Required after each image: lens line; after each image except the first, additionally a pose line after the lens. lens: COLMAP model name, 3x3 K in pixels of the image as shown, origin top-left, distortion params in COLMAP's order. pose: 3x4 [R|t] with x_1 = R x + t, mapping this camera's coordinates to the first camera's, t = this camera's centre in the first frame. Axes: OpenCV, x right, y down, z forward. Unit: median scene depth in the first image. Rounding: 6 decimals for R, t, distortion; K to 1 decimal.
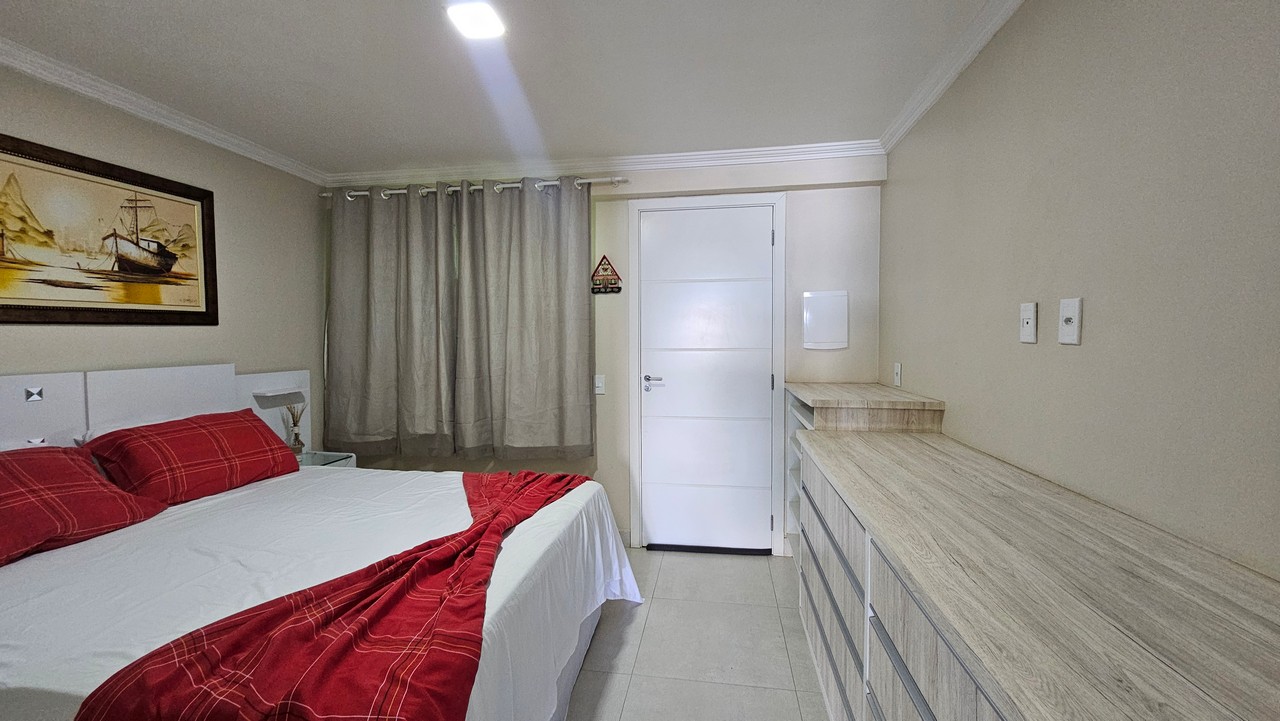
lens RADIAL K [[522.2, 0, 636.0], [0, 522.2, 357.6], [0, 0, 1]] dist [0.000146, -0.000275]
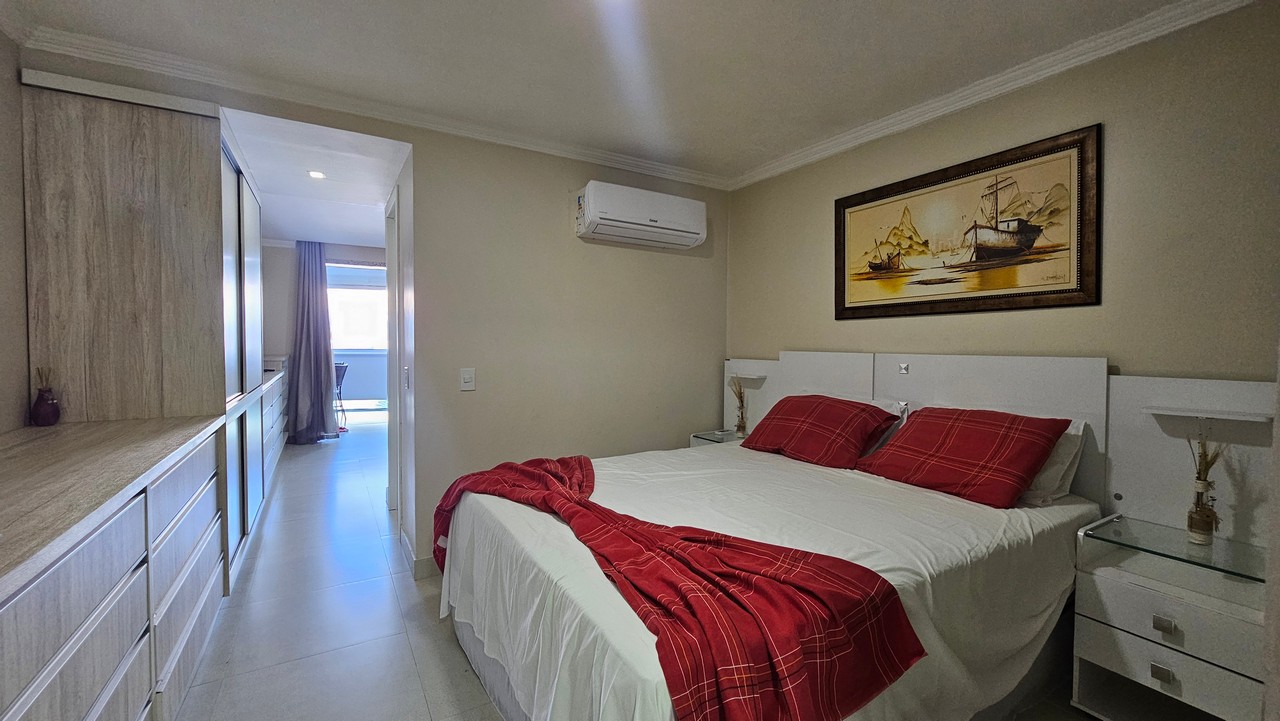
lens RADIAL K [[522.2, 0, 636.0], [0, 522.2, 357.6], [0, 0, 1]] dist [0.000146, -0.000275]
pose [[-0.766024, 0.021377, -0.642456, 0.196463], [-0.024390, 0.997761, 0.062280, -0.021073], [0.642349, 0.063378, -0.763787, 1.347508]]
